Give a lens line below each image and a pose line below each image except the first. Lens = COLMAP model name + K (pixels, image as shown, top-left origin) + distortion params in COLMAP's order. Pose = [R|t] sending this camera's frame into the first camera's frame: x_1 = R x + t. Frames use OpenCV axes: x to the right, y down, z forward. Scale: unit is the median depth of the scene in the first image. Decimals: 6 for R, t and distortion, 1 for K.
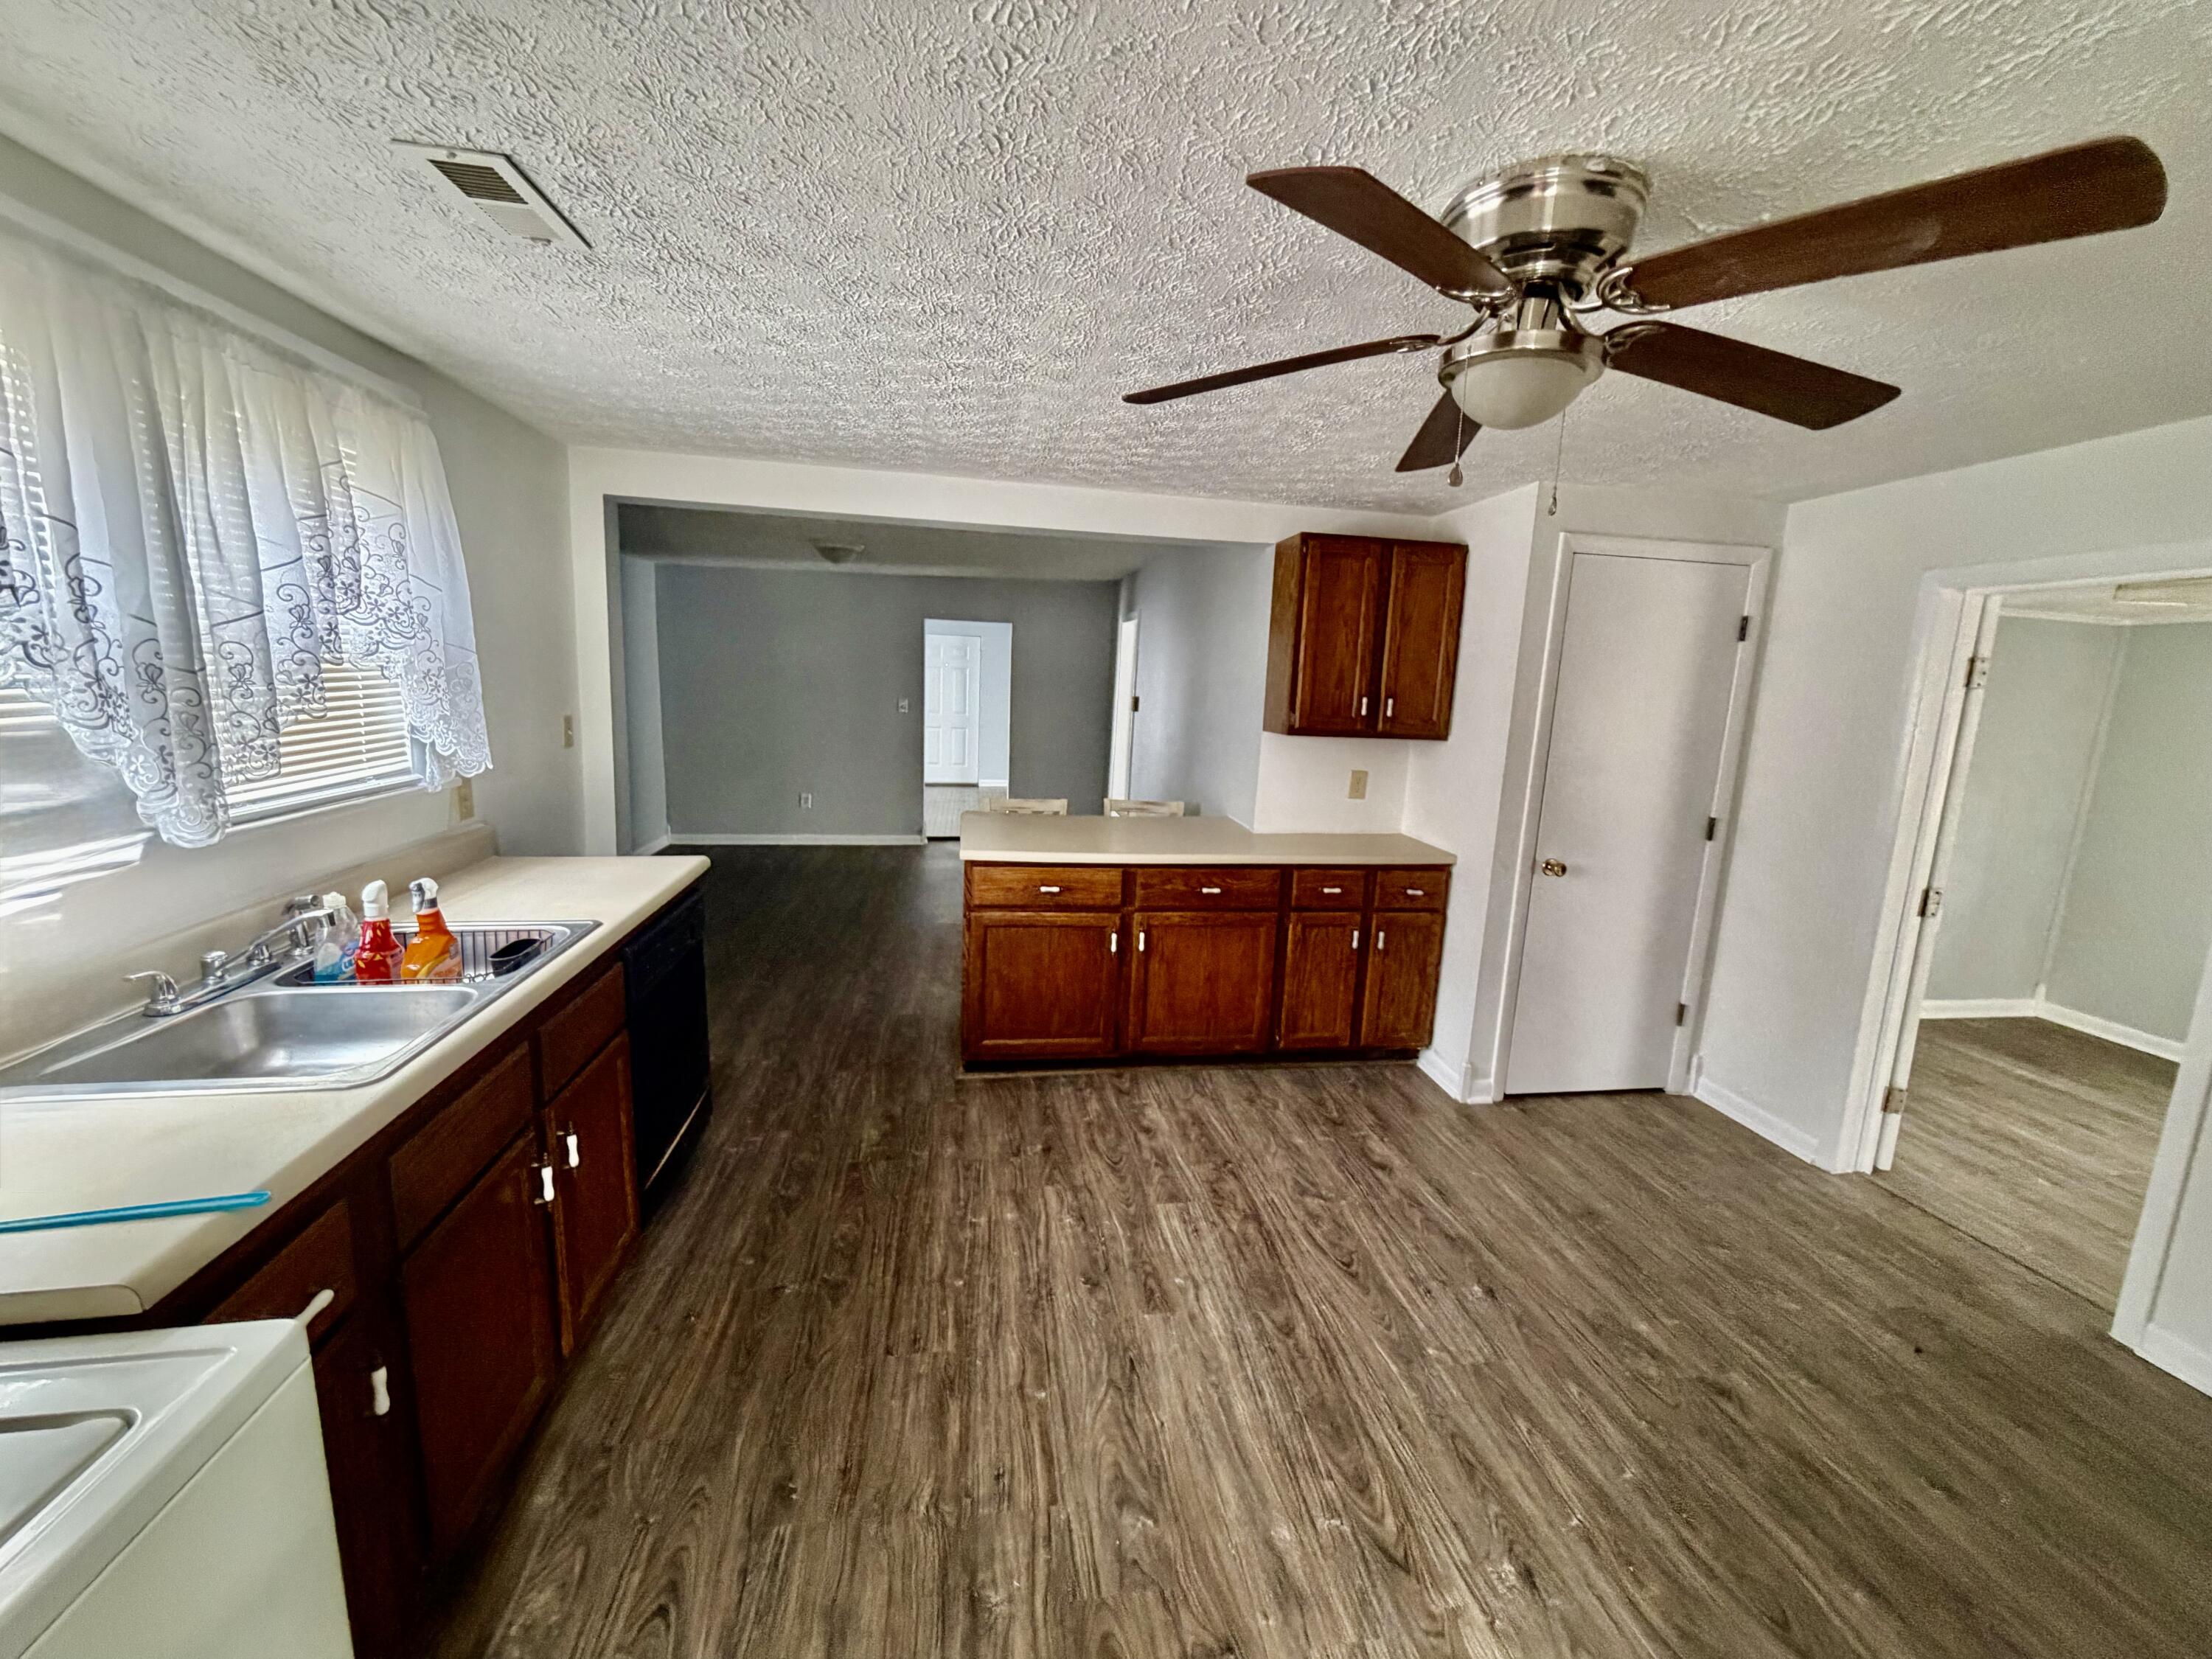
lens RADIAL K [[882.2, 0, 1116.9], [0, 882.2, 828.2], [0, 0, 1]] dist [0.000003, 0.000053]
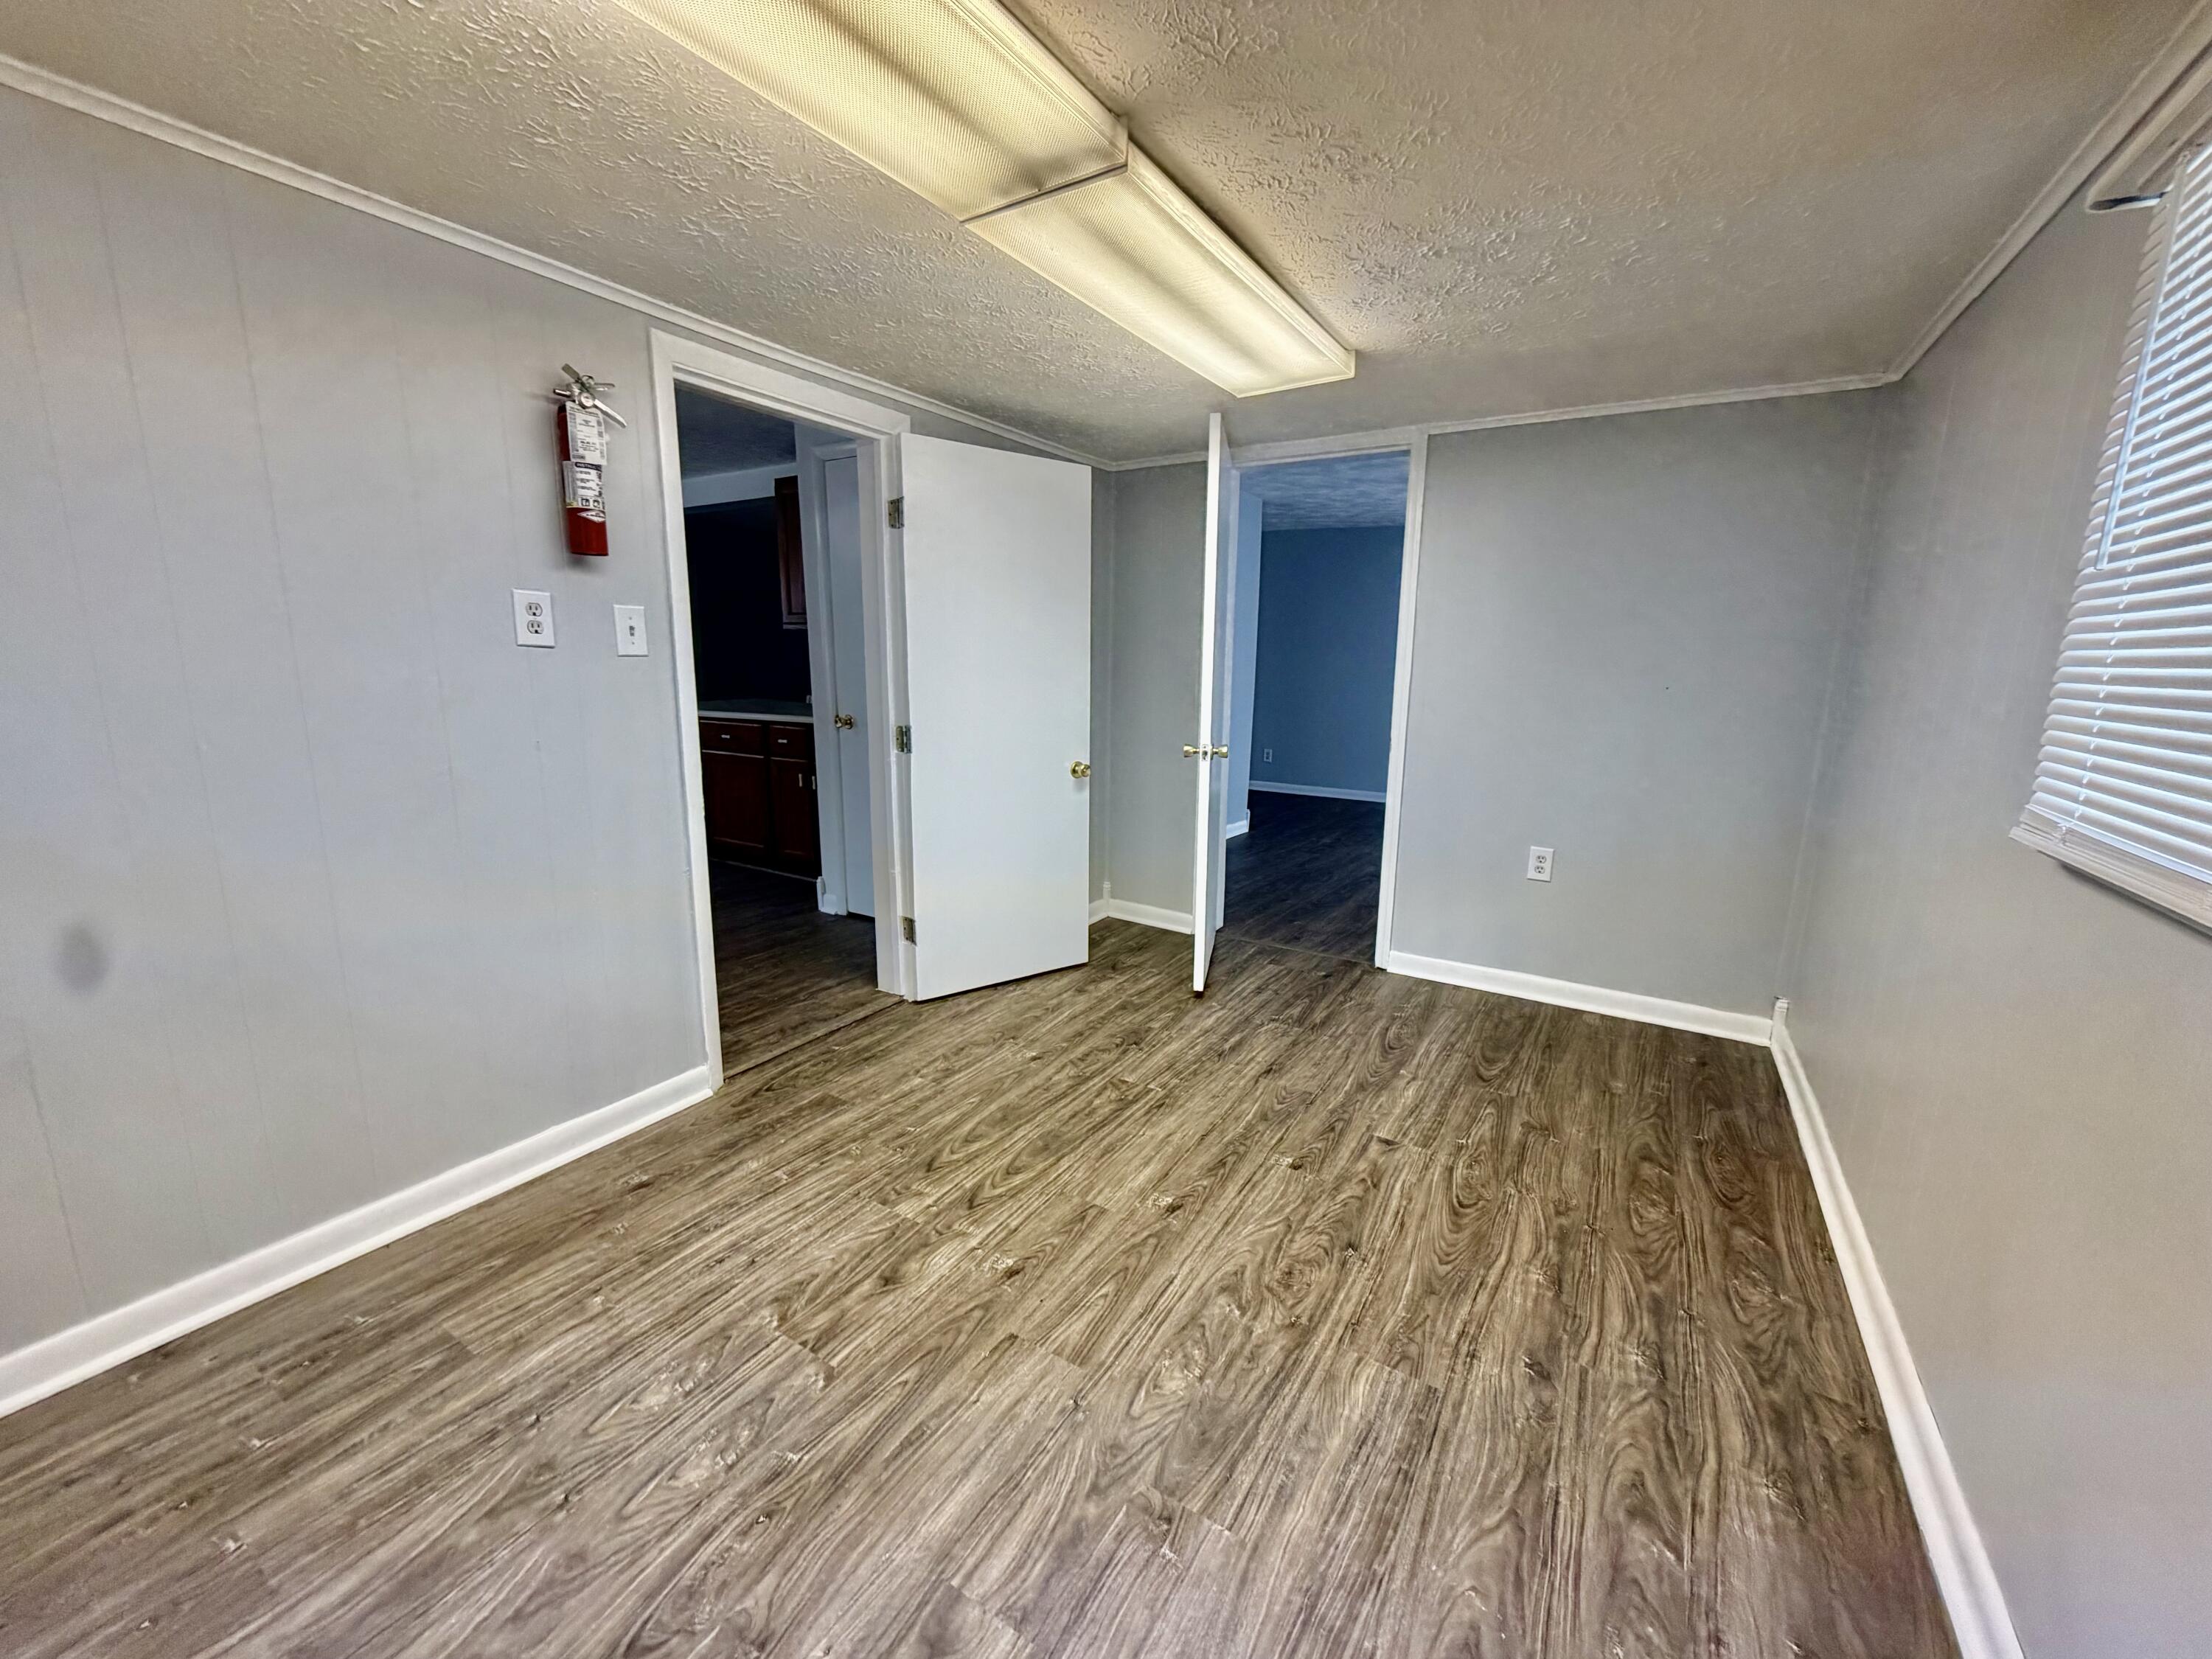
lens RADIAL K [[882.2, 0, 1116.9], [0, 882.2, 828.2], [0, 0, 1]] dist [0.000003, 0.000053]
pose [[0.755491, 0.089122, -0.649069, 1.506941], [-0.092169, 0.995310, 0.029382, 0.117269], [0.648644, 0.037626, 0.760162, 0.315027]]
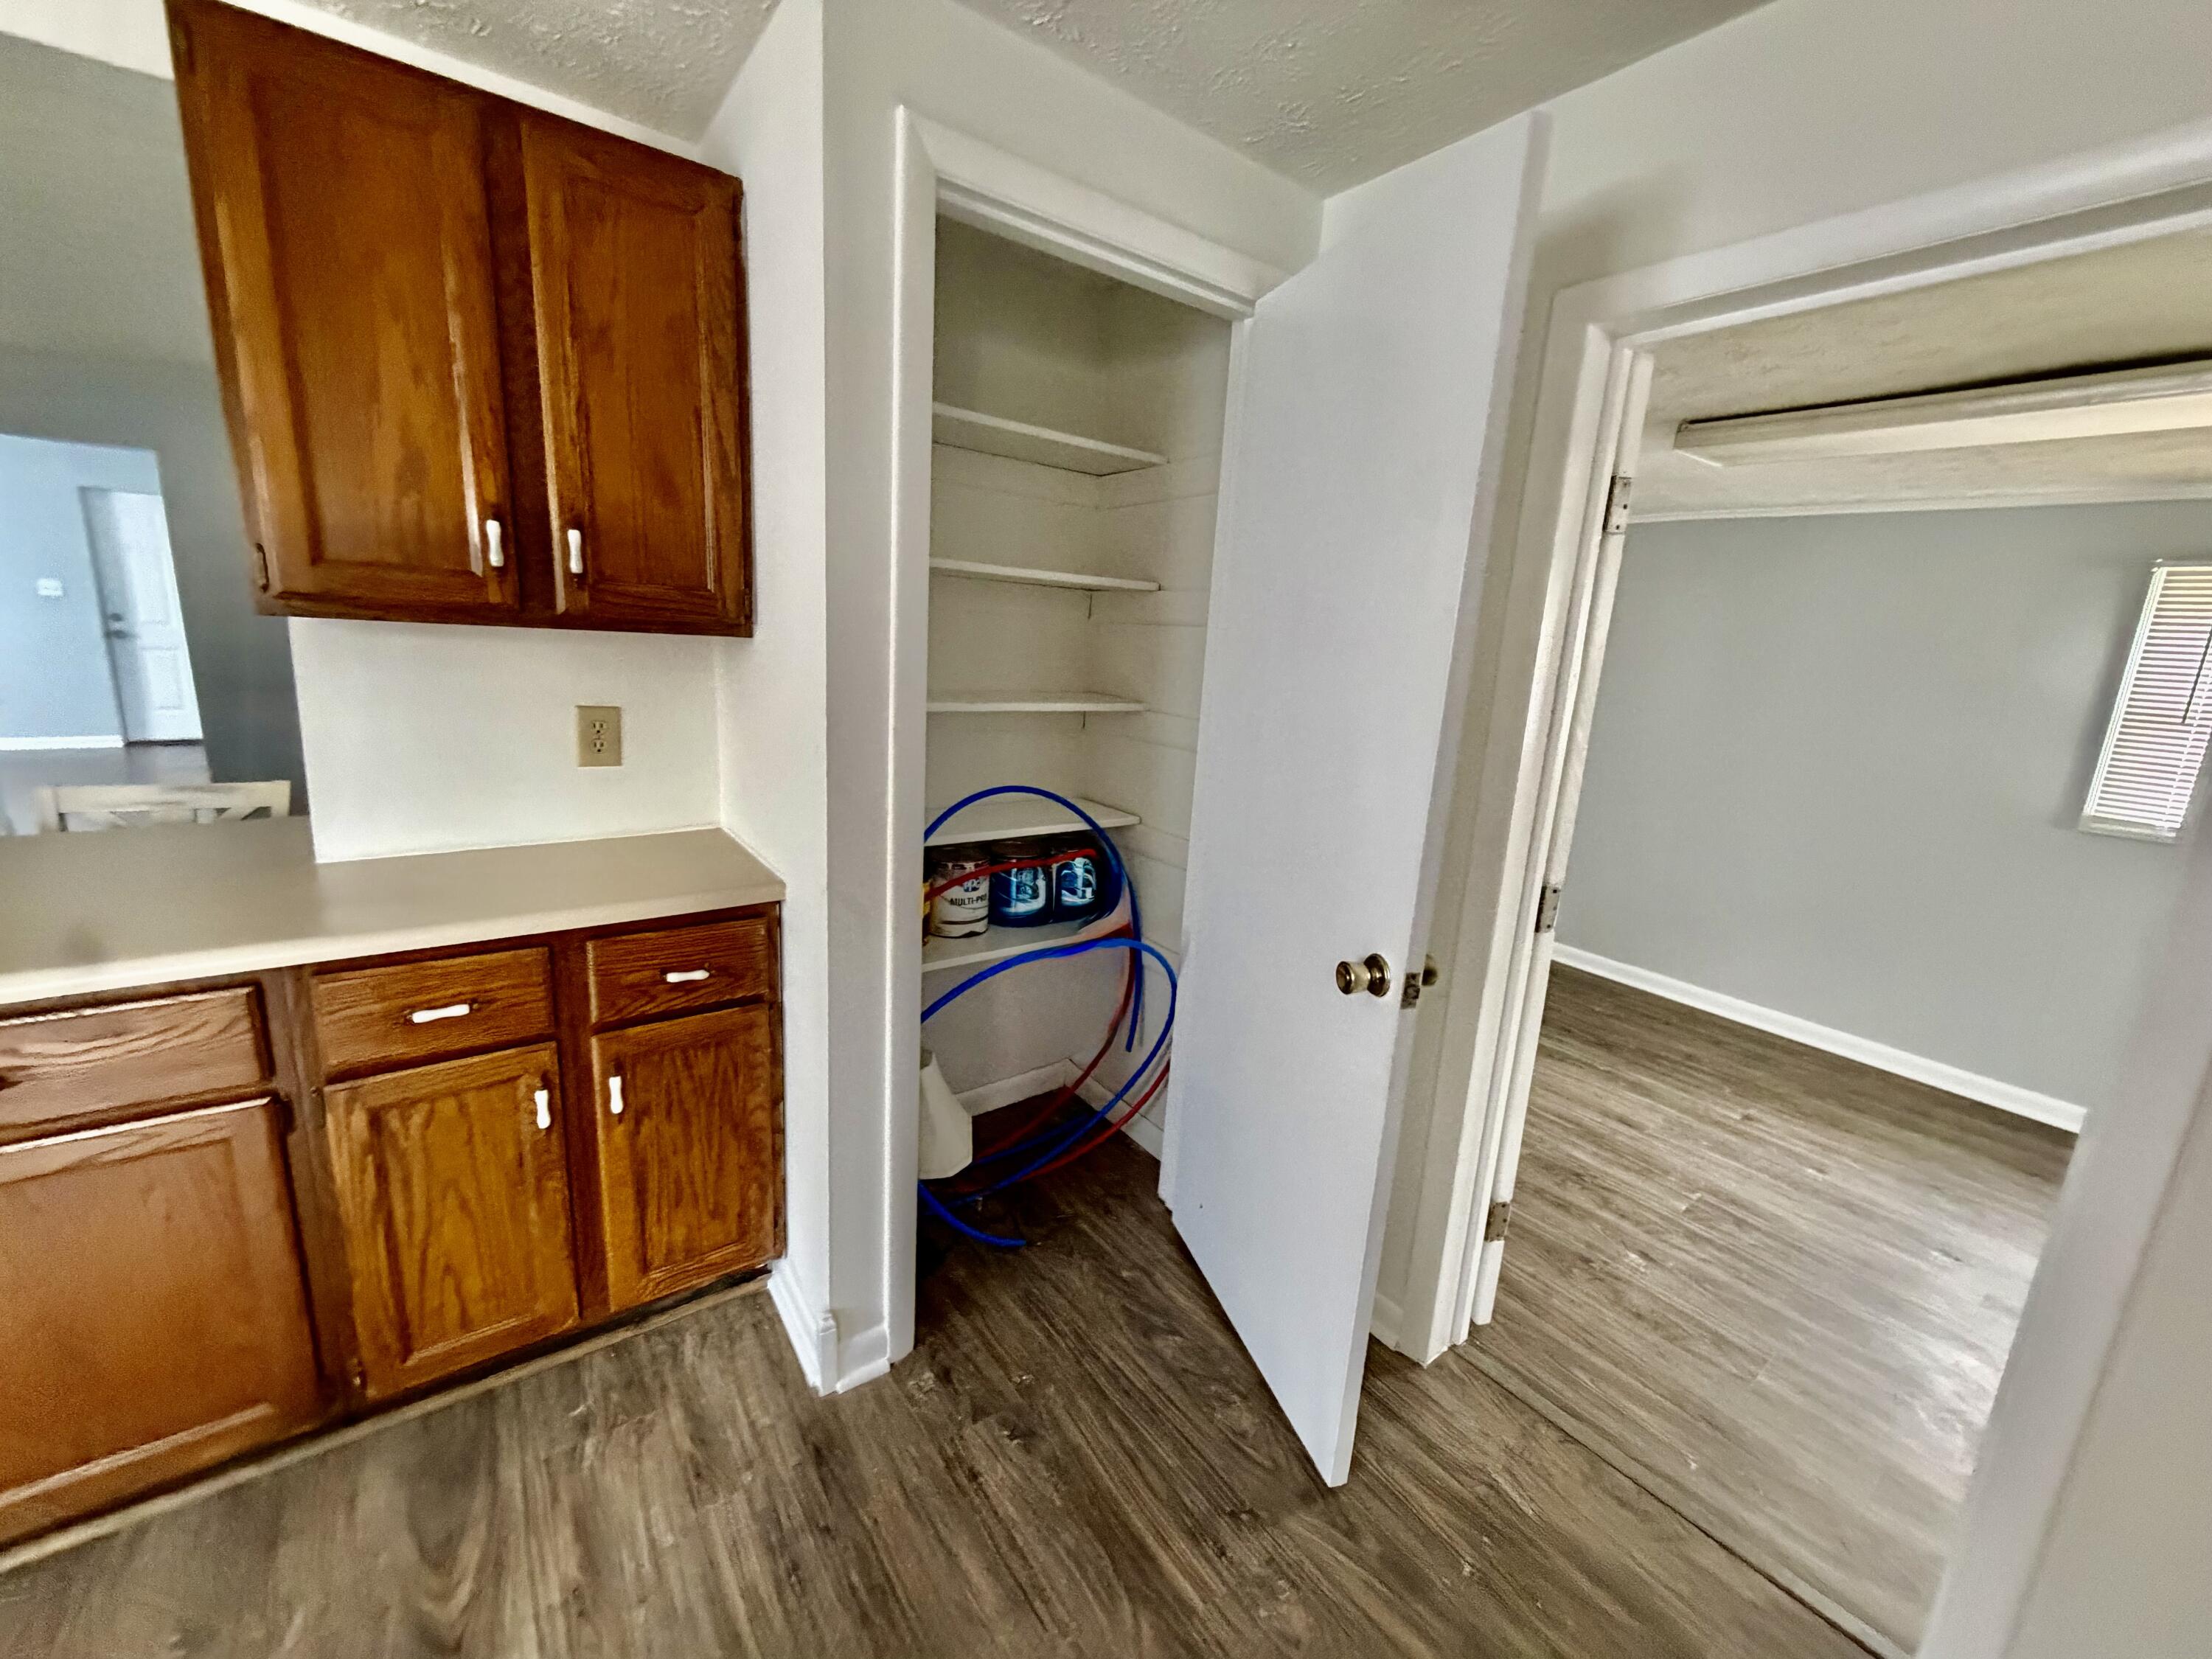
lens RADIAL K [[862.8, 0, 1106.0], [0, 862.8, 829.5], [0, 0, 1]] dist [-0.000364, 0.000000]
pose [[0.893806, -0.087762, 0.439782, 0.343395], [0.053660, 0.994548, 0.089413, -0.029929], [-0.445232, -0.056319, 0.893642, 0.519687]]
